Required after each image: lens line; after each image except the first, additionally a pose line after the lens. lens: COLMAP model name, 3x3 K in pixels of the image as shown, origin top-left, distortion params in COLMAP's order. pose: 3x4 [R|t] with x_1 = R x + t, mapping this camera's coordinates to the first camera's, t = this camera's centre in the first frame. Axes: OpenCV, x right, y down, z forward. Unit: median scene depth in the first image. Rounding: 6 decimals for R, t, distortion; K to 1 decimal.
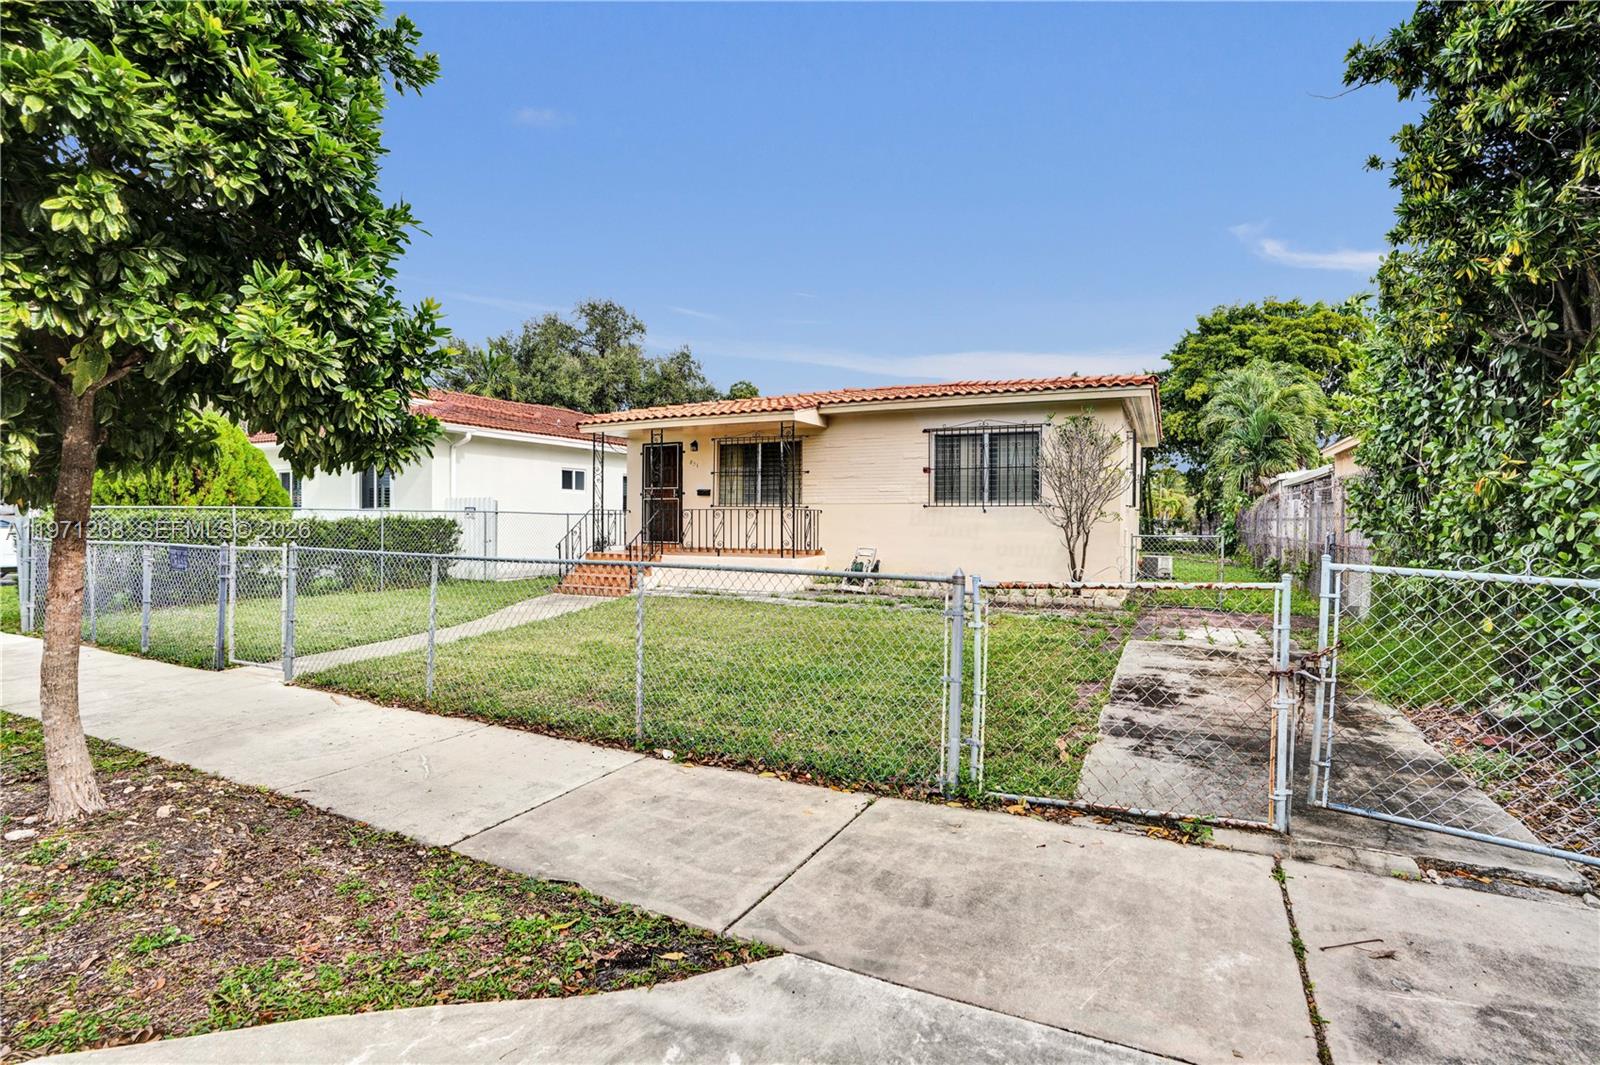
lens RADIAL K [[763.2, 0, 798.2], [0, 763.2, 524.4], [0, 0, 1]] dist [-0.031058, -0.000044]
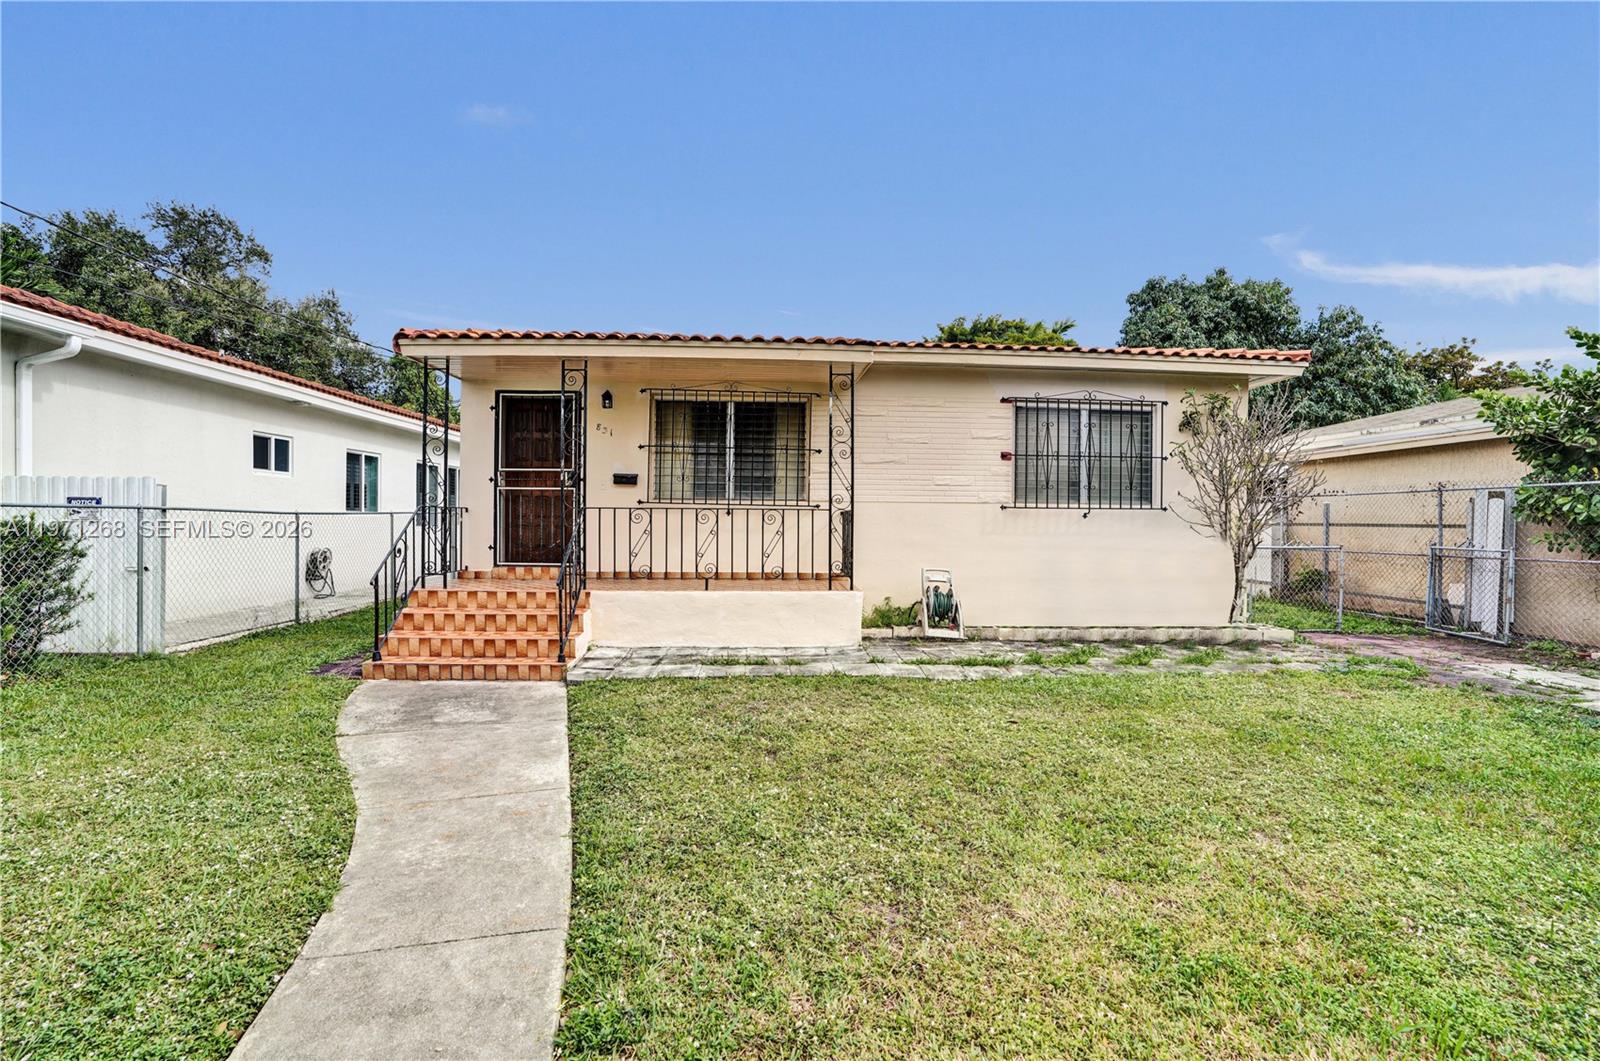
lens RADIAL K [[743.3, 0, 808.7], [0, 743.3, 524.8], [0, 0, 1]] dist [-0.046043, 0.014841]
pose [[0.870656, 0.000655, 0.491893, -0.284876], [-0.000696, 1.000000, -0.000100, -0.006676], [-0.491893, -0.000255, 0.870656, 0.433348]]
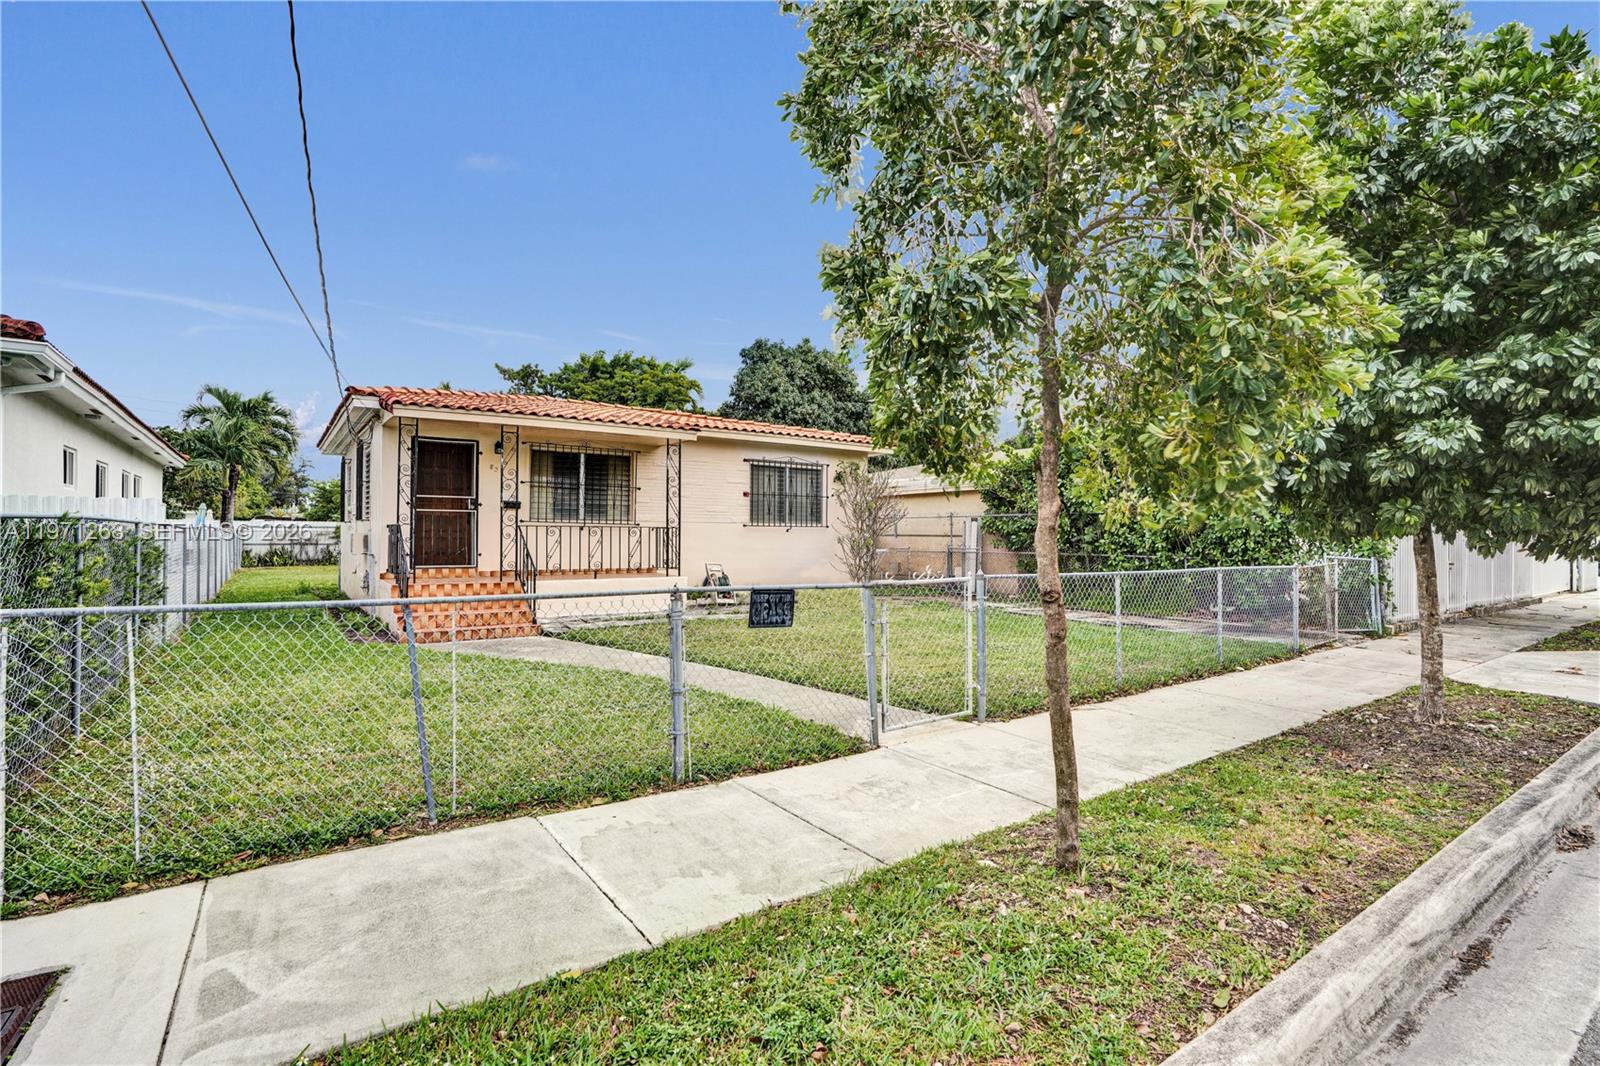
lens RADIAL K [[763.2, 0, 802.3], [0, 763.2, 539.0], [0, 0, 1]] dist [-0.031058, -0.000044]
pose [[0.485597, -0.005656, 0.874164, -0.699426], [0.003295, 0.999984, 0.004639, -0.007429], [-0.874177, 0.000628, 0.485608, 0.320325]]
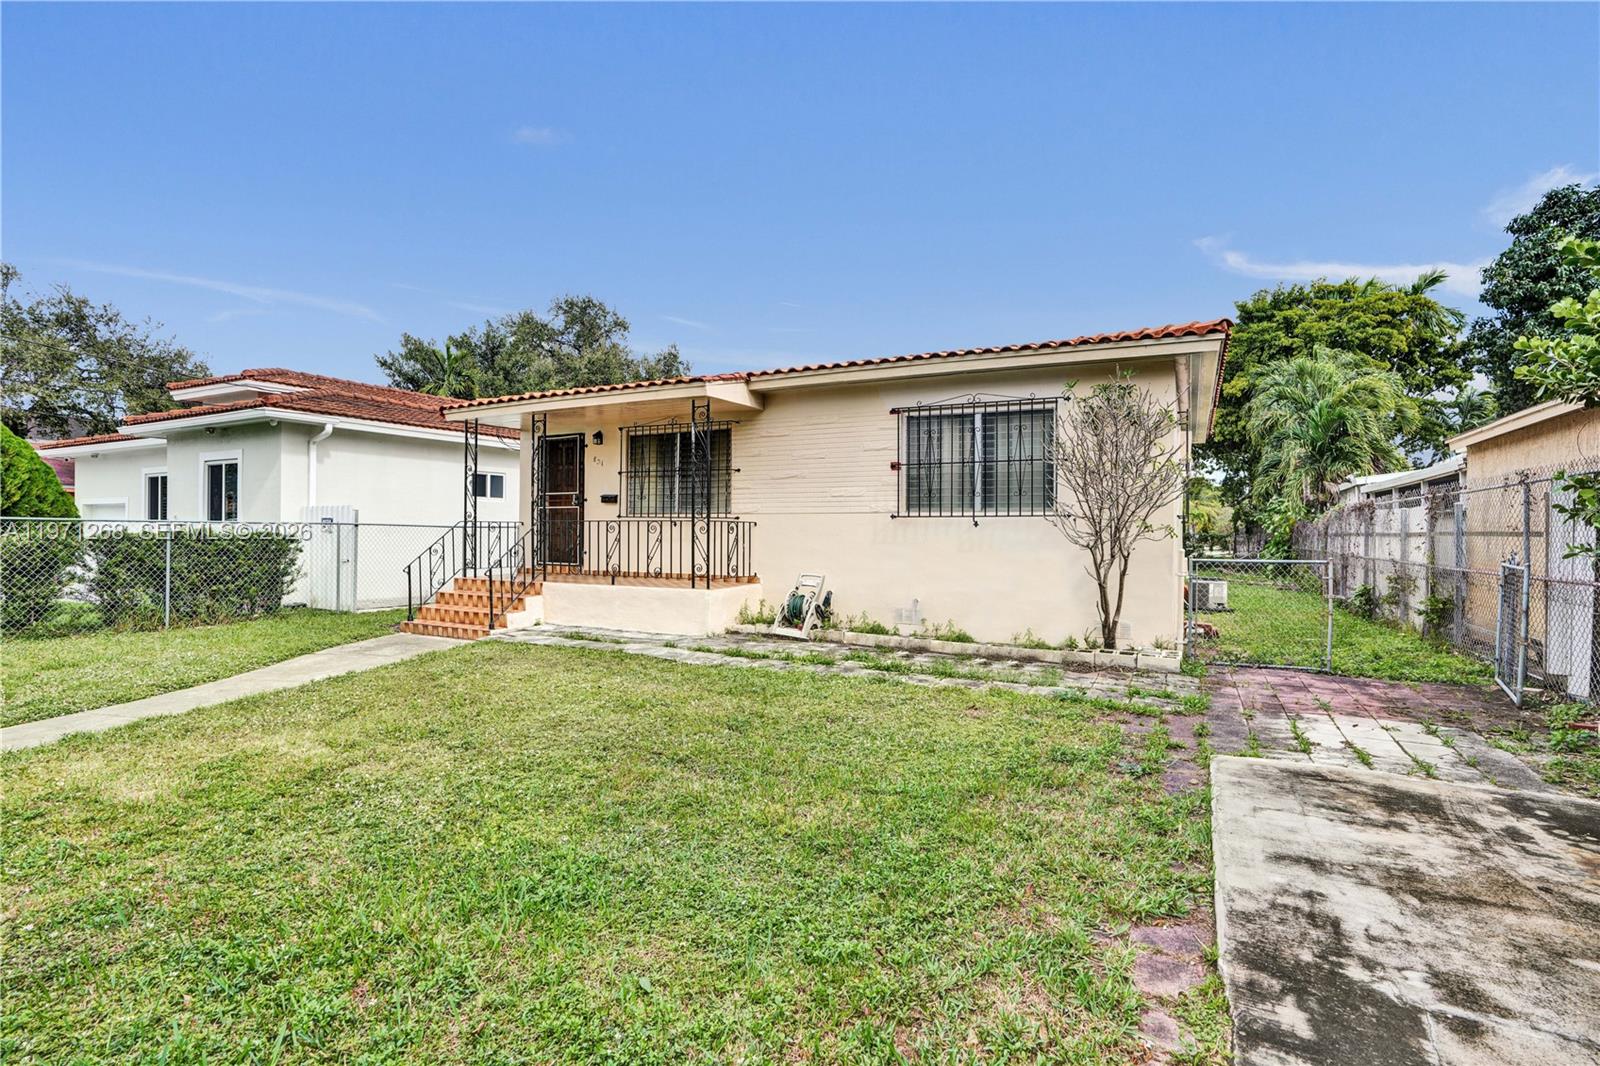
lens RADIAL K [[763.2, 0, 794.4], [0, 763.2, 528.6], [0, 0, 1]] dist [-0.031058, -0.000044]
pose [[0.999654, 0.000894, -0.026291, 0.081109], [-0.001177, 0.999942, -0.010748, -0.004058], [0.026280, 0.010775, 0.999597, 0.247030]]
